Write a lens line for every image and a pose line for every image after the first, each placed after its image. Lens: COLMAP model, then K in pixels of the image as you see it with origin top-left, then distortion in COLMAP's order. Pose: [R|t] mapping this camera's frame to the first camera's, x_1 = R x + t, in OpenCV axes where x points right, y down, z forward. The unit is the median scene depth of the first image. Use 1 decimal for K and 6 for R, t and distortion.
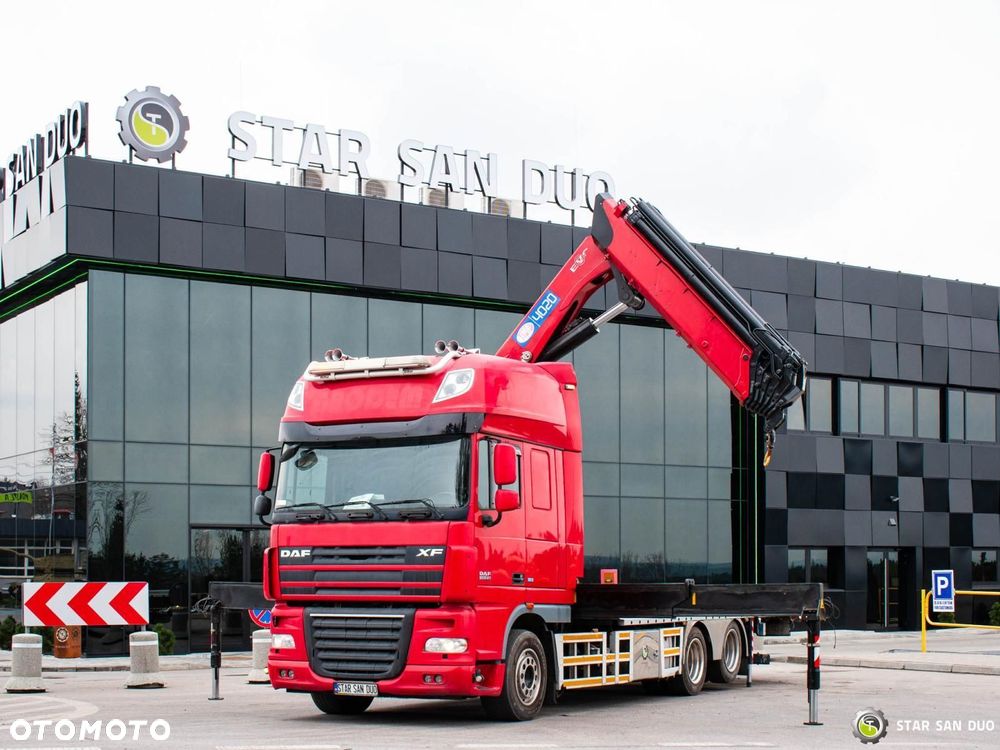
lens RADIAL K [[1524.9, 0, 503.8], [0, 1524.9, 422.9], [0, 0, 1]] dist [-0.043780, -0.061985]
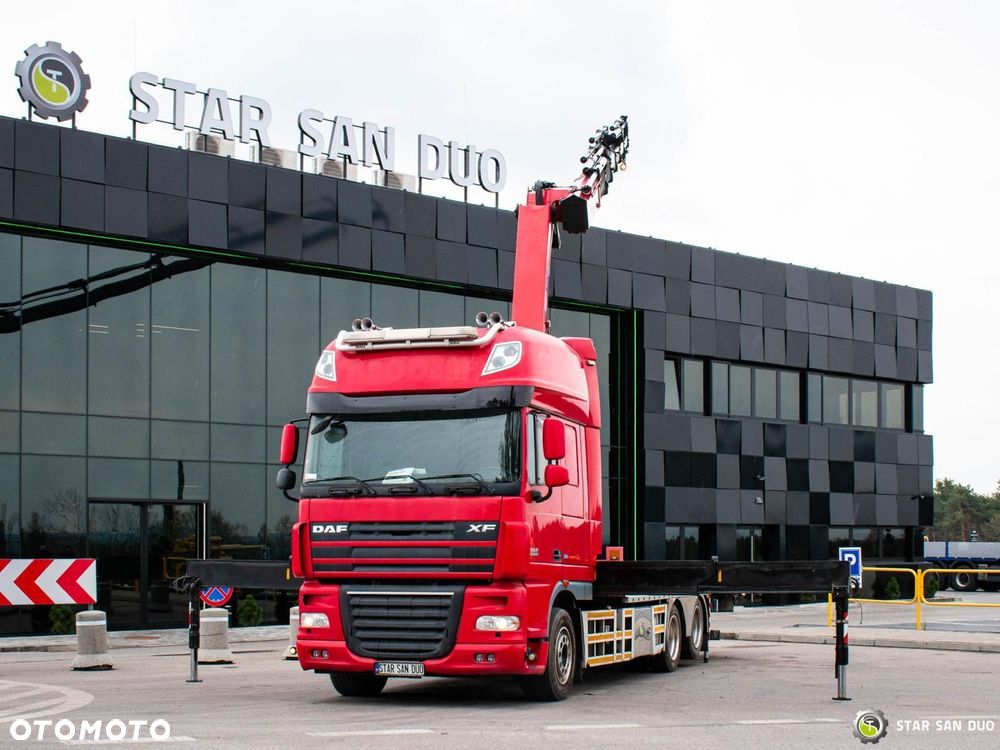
lens RADIAL K [[1515.4, 0, 528.3], [0, 1515.4, 379.4], [0, 0, 1]] dist [-0.059469, -0.000065]
pose [[0.987279, 0.018116, 0.157963, -0.121068], [-0.015825, 0.999751, -0.015750, 0.003048], [-0.158209, 0.013050, 0.987319, 0.024913]]
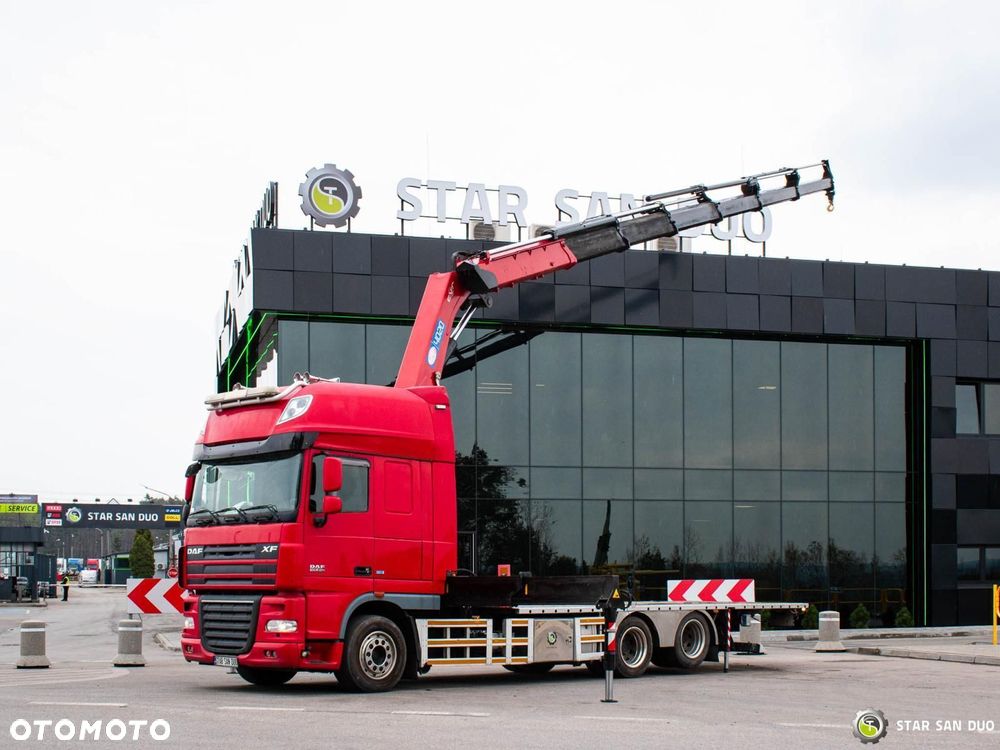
lens RADIAL K [[1378.0, 0, 500.9], [0, 1378.0, 450.9], [0, 0, 1]] dist [-0.053264, -0.035612]
pose [[0.954357, -0.029507, -0.297208, 0.313514], [0.031516, 0.999501, 0.001969, 0.007831], [0.297001, -0.011246, 0.954811, 0.013616]]
